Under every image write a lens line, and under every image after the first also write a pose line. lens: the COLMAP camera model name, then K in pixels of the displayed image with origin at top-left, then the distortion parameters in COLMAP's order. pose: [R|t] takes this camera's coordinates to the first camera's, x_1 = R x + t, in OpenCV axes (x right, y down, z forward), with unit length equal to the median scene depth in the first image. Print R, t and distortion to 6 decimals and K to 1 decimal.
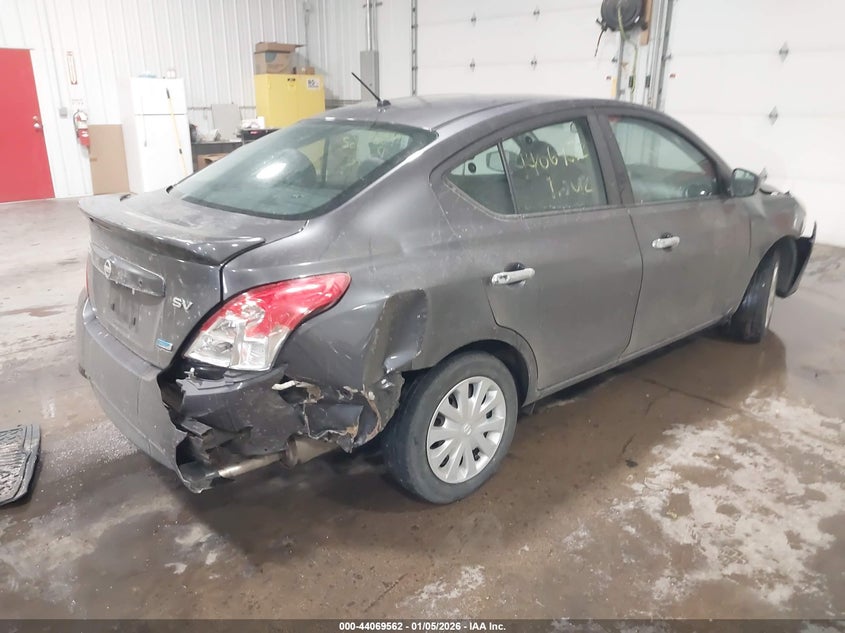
lens RADIAL K [[654.6, 0, 422.5], [0, 654.6, 316.5], [0, 0, 1]] dist [0.003210, 0.009222]
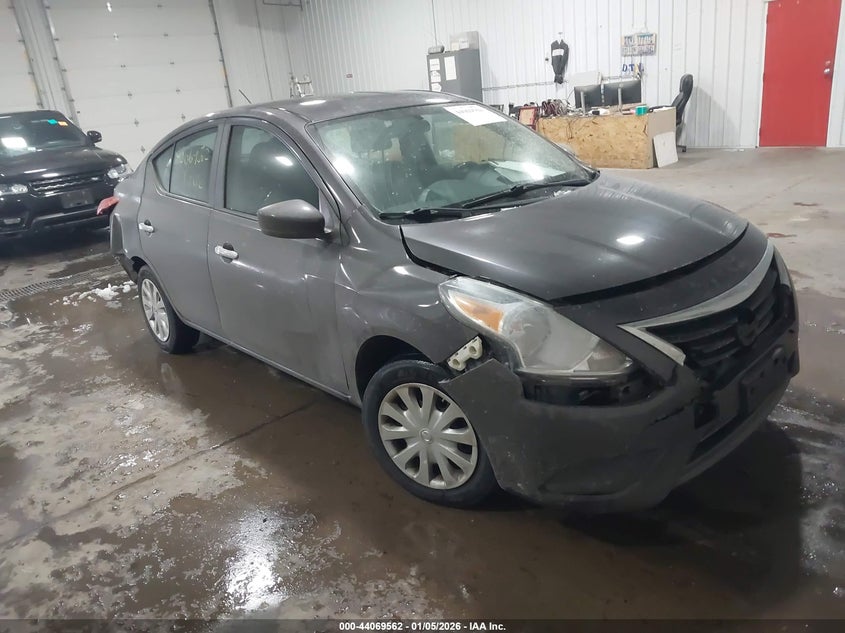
lens RADIAL K [[654.6, 0, 422.5], [0, 654.6, 316.5], [0, 0, 1]] dist [0.003210, 0.009222]
pose [[0.011249, 0.323093, -0.946300, 1.374753], [-0.211658, 0.925686, 0.313539, -0.402325], [0.977279, 0.196765, 0.078798, 1.242525]]
